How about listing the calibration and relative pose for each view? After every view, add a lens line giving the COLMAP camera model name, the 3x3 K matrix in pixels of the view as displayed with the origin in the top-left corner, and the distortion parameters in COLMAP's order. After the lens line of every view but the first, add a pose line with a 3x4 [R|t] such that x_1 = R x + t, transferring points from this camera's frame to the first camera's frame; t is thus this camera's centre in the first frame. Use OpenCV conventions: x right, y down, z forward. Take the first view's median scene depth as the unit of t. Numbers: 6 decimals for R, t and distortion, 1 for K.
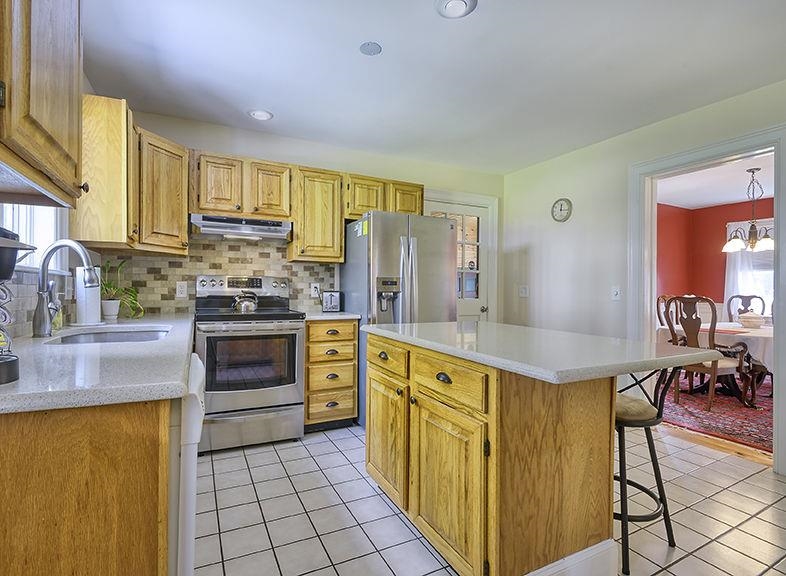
lens RADIAL K [[399.0, 0, 392.6], [0, 399.0, 288.5], [0, 0, 1]] dist [-0.044347, -0.001095]
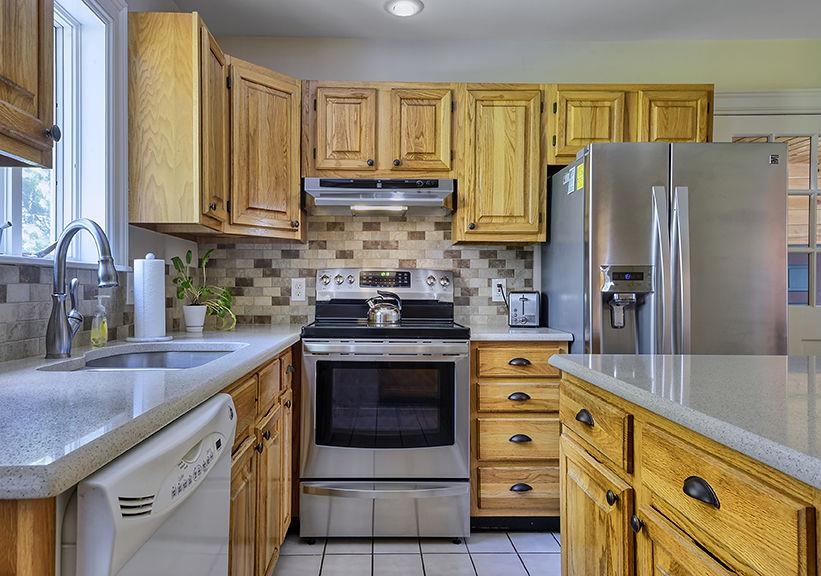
lens RADIAL K [[571.0, 0, 411.4], [0, 571.0, 291.5], [0, 0, 1]] dist [0.053562, -0.010299]
pose [[0.891028, -0.002985, -0.453938, 0.092118], [0.005942, 0.999969, 0.005087, 0.001396], [0.453909, -0.007230, 0.891019, 0.196746]]
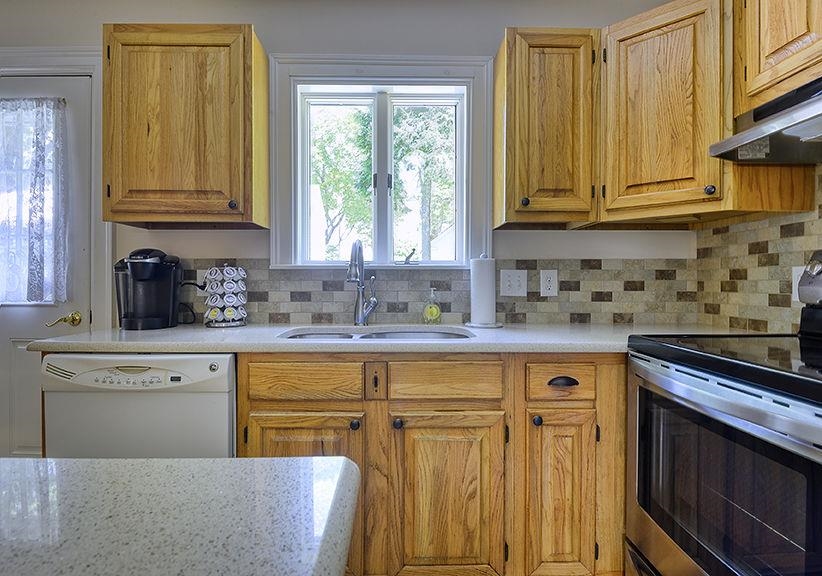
lens RADIAL K [[434.2, 0, 400.0], [0, 434.2, 280.2], [0, 0, 1]] dist [0.005273, -0.002107]
pose [[-0.442417, -0.016875, -0.896651, 0.102399], [-0.000830, 0.999830, -0.018407, 0.007286], [0.896809, -0.007399, -0.442355, 0.799527]]
